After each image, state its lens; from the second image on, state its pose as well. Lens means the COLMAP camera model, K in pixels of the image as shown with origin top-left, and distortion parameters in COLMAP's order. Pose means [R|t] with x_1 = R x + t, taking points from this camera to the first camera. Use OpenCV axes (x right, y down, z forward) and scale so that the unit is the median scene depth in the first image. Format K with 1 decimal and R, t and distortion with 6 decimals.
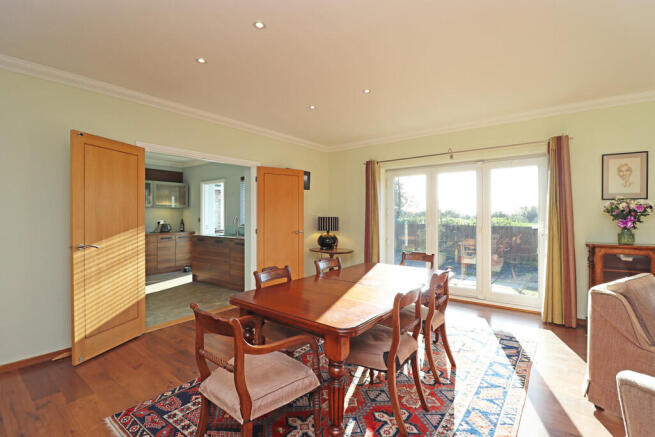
lens RADIAL K [[303.8, 0, 327.6], [0, 303.8, 213.0], [0, 0, 1]] dist [-0.018385, -0.001599]
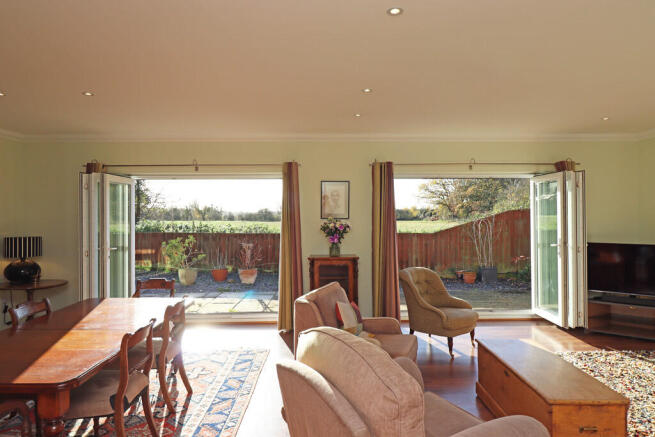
lens RADIAL K [[384.9, 0, 331.8], [0, 384.9, 215.7], [0, 0, 1]] dist [0.002769, -0.001261]
pose [[0.768818, -0.003148, 0.639460, -0.033997], [-0.002406, 0.999967, 0.007815, -0.078883], [-0.639463, -0.007546, 0.768785, -0.237523]]
